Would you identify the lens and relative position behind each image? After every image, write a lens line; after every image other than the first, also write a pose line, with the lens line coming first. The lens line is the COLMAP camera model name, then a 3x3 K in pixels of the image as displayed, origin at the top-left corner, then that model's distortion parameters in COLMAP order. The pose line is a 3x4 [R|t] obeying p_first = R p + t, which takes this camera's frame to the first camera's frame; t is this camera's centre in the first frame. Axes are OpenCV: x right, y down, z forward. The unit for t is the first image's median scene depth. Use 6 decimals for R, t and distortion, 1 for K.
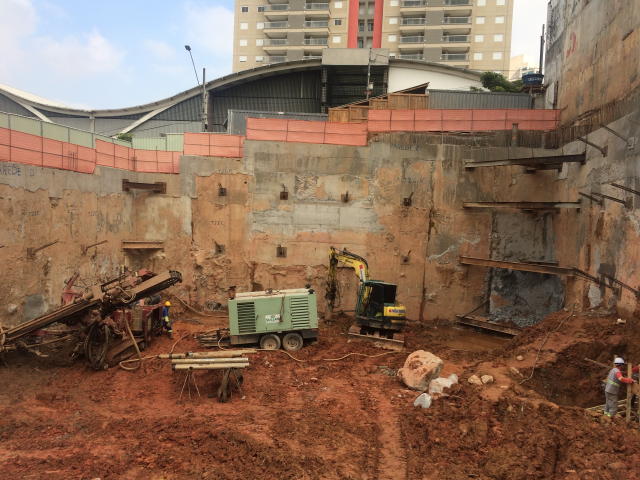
lens RADIAL K [[545.4, 0, 318.7], [0, 545.4, 237.3], [0, 0, 1]] dist [0.083889, -0.111096]
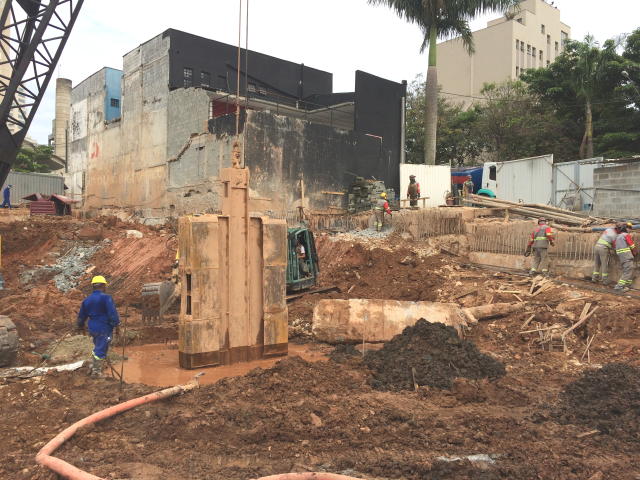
lens RADIAL K [[545.4, 0, 318.7], [0, 545.4, 237.3], [0, 0, 1]] dist [0.083889, -0.111096]
pose [[0.644613, -0.029105, 0.763955, -0.245870], [0.041717, 0.999125, 0.002864, -0.105758], [-0.763370, 0.030023, 0.645263, -0.320332]]
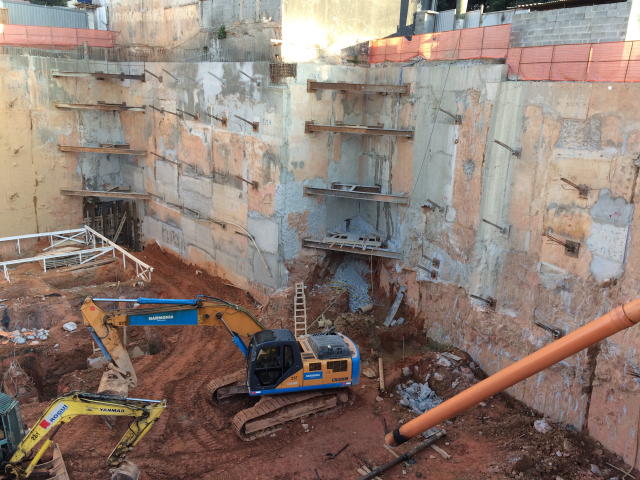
lens RADIAL K [[545.4, 0, 318.7], [0, 545.4, 237.3], [0, 0, 1]] dist [0.083889, -0.111096]
pose [[0.649601, -0.219139, 0.728009, -0.353714], [0.015447, 0.961166, 0.275538, -0.109950], [-0.760119, -0.167744, 0.627759, -0.348302]]
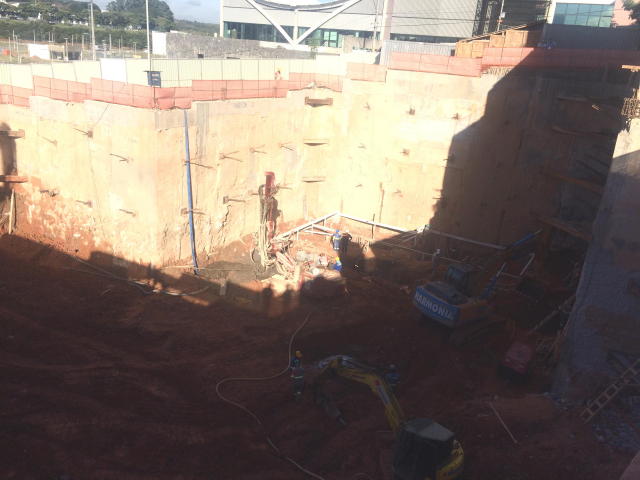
lens RADIAL K [[545.4, 0, 318.7], [0, 545.4, 237.3], [0, 0, 1]] dist [0.083889, -0.111096]
pose [[0.933857, 0.140234, -0.329008, 0.217376], [-0.047677, 0.960524, 0.274080, -0.140895], [0.354455, -0.240265, 0.903678, -0.420224]]
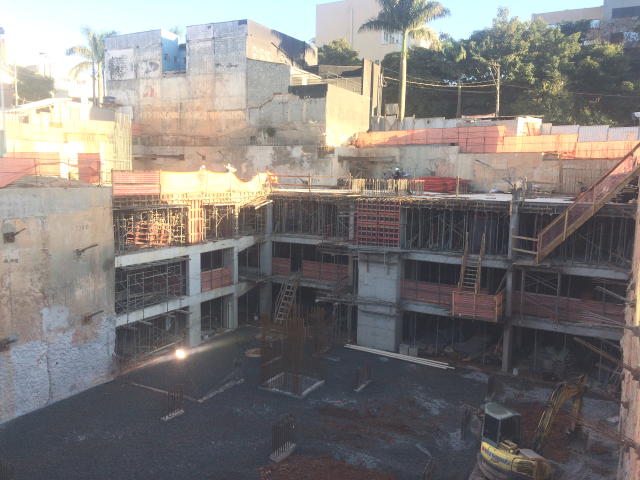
lens RADIAL K [[545.4, 0, 318.7], [0, 545.4, 237.3], [0, 0, 1]] dist [0.083889, -0.111096]
pose [[0.333631, -0.151569, 0.930439, -1.151564], [0.032155, 0.988245, 0.149456, -0.114412], [-0.942155, -0.019945, 0.334583, -0.188343]]
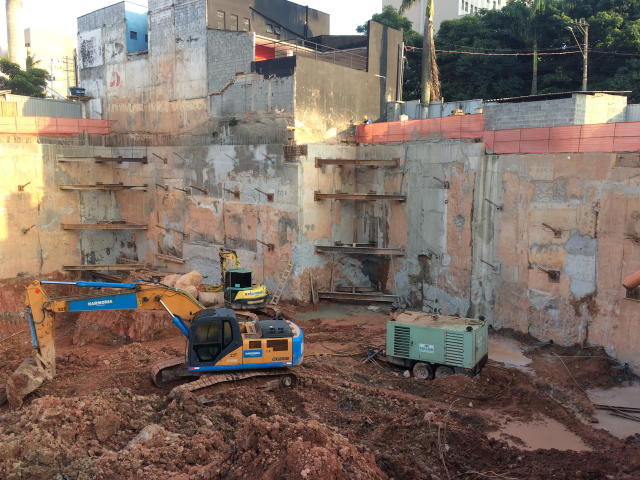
lens RADIAL K [[545.4, 0, 318.7], [0, 545.4, 237.3], [0, 0, 1]] dist [0.083889, -0.111096]
pose [[0.526580, -0.152912, 0.836261, -0.586866], [0.043634, 0.987255, 0.153047, -0.120438], [-0.849005, -0.044102, 0.526541, -0.309098]]
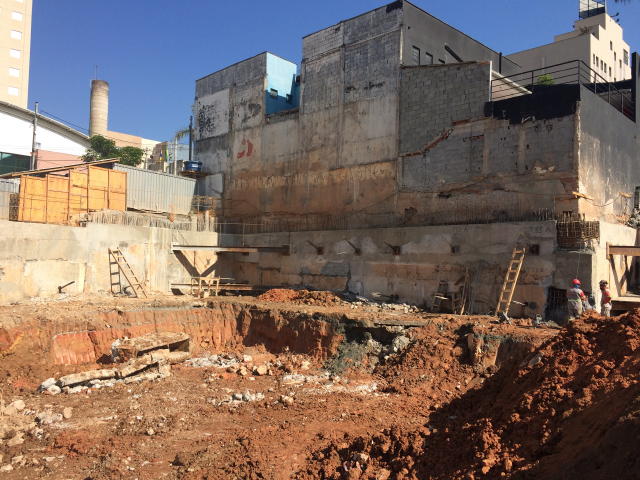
lens RADIAL K [[545.4, 0, 318.7], [0, 545.4, 237.3], [0, 0, 1]] dist [0.083889, -0.111096]
pose [[0.581379, 0.008783, 0.813586, -0.408126], [0.034025, 0.998805, -0.035097, -0.104931], [-0.812921, 0.048087, 0.580385, 0.180078]]
